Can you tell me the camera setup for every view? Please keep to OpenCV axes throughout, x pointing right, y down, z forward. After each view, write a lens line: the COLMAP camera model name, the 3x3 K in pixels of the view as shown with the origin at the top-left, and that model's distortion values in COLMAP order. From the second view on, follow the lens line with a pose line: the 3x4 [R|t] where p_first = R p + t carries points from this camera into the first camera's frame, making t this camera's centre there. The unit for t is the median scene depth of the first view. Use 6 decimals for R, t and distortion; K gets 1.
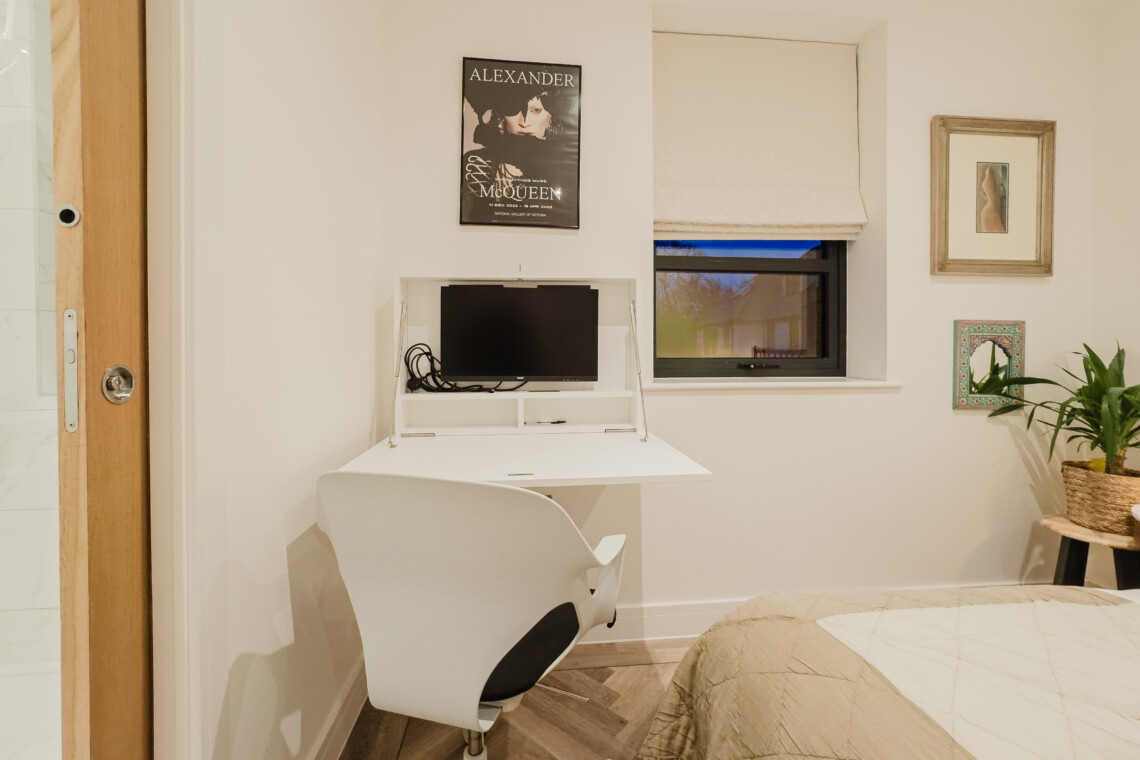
lens RADIAL K [[516.6, 0, 565.1], [0, 516.6, 365.8], [0, 0, 1]] dist [-0.030812, 0.016592]
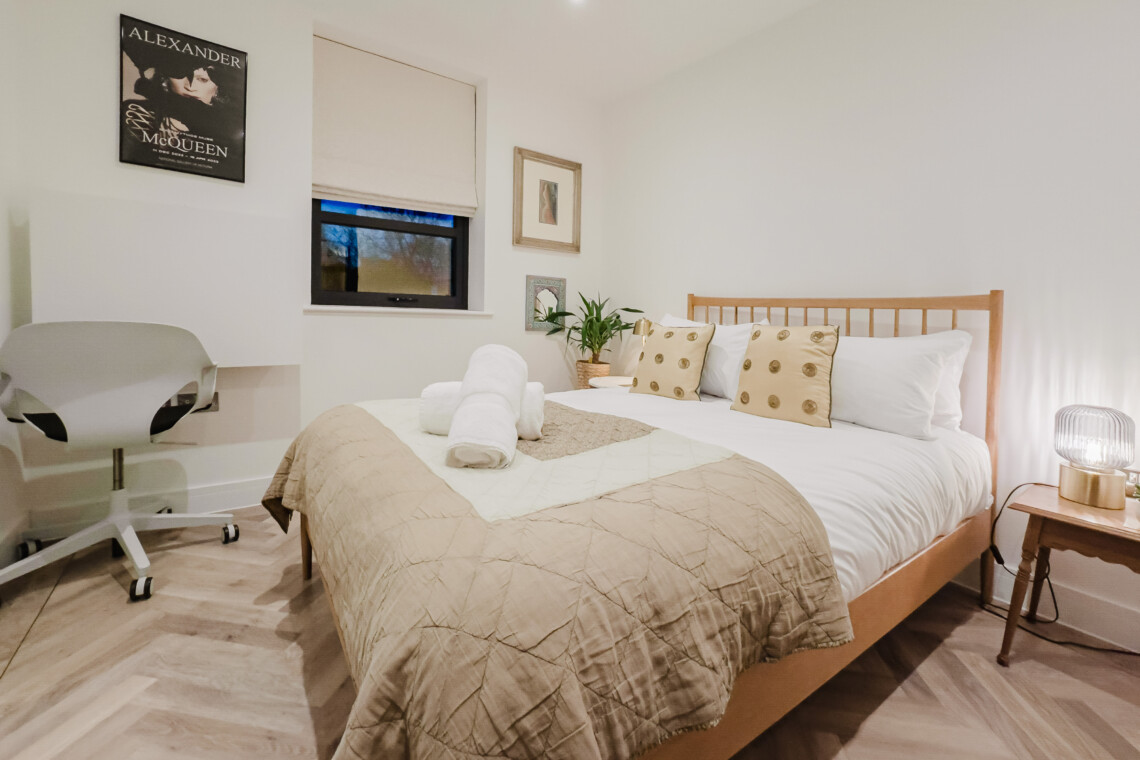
lens RADIAL K [[501.5, 0, 579.6], [0, 501.5, 332.4], [0, 0, 1]] dist [-0.002107, 0.007943]
pose [[0.853668, 0.006944, 0.520771, 0.090506], [-0.019168, 0.999653, 0.018091, 0.067396], [-0.520464, -0.025426, 0.853505, -0.509196]]
